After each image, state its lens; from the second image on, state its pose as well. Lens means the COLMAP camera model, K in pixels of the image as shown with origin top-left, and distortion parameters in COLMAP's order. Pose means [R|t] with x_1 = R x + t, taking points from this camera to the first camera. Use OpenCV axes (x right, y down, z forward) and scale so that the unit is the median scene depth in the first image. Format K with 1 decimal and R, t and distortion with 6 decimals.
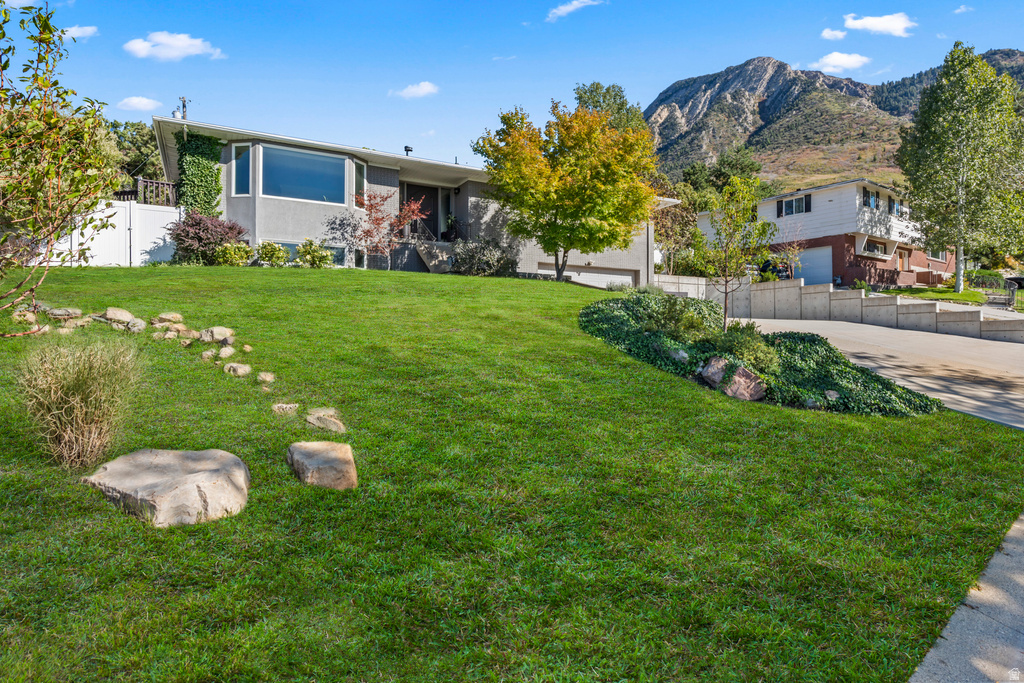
lens RADIAL K [[553.4, 0, 506.0], [0, 553.4, 332.5], [0, 0, 1]] dist [-0.008205, -0.000632]
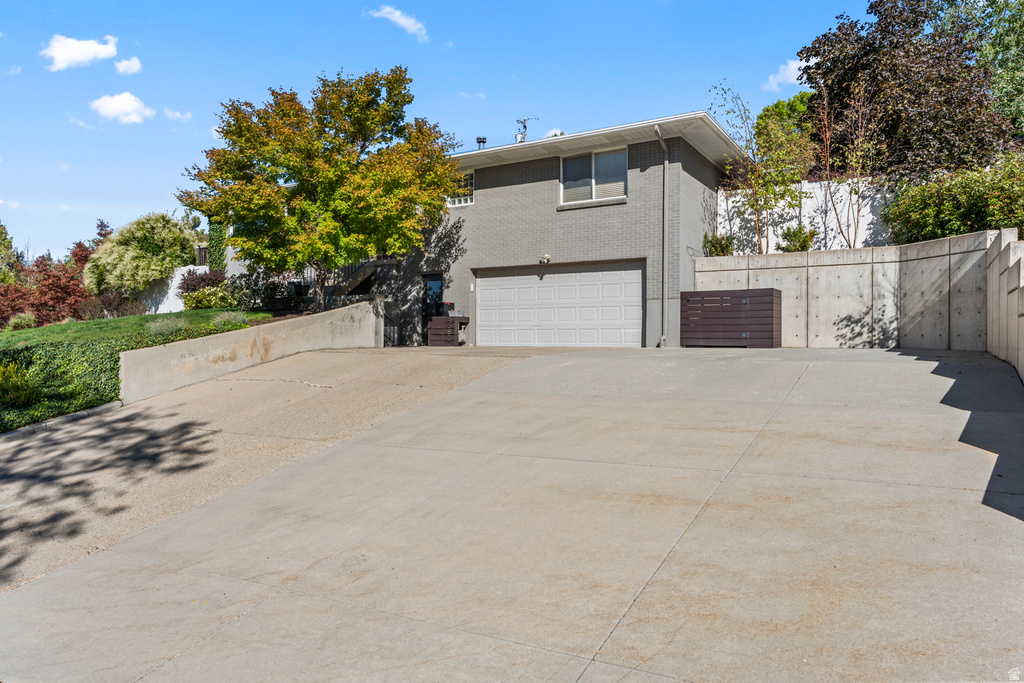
lens RADIAL K [[659.6, 0, 509.2], [0, 659.6, 336.4], [0, 0, 1]] dist [0.001363, 0.004889]
pose [[0.498581, 0.005937, -0.866823, 1.077023], [0.010649, 0.999859, 0.012973, -0.063957], [0.866778, -0.015699, 0.498448, 0.785795]]
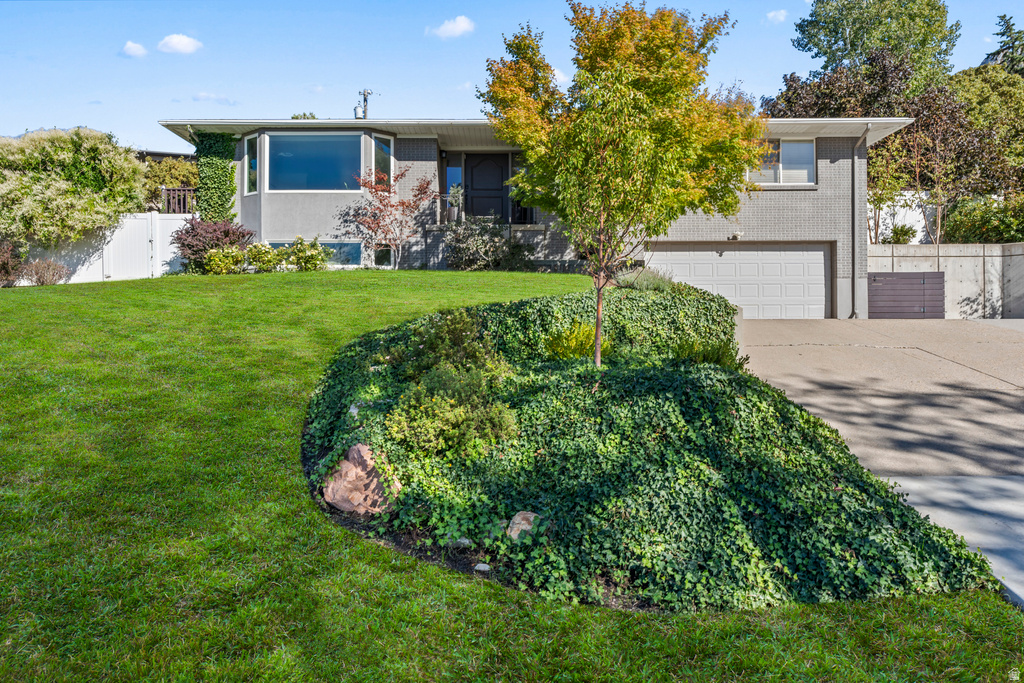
lens RADIAL K [[659.6, 0, 509.2], [0, 659.6, 336.4], [0, 0, 1]] dist [0.001363, 0.004889]
pose [[0.879441, -0.003315, -0.475997, 0.390734], [0.007185, 0.999954, 0.006311, -0.019056], [0.475954, -0.008970, 0.879424, 0.246719]]
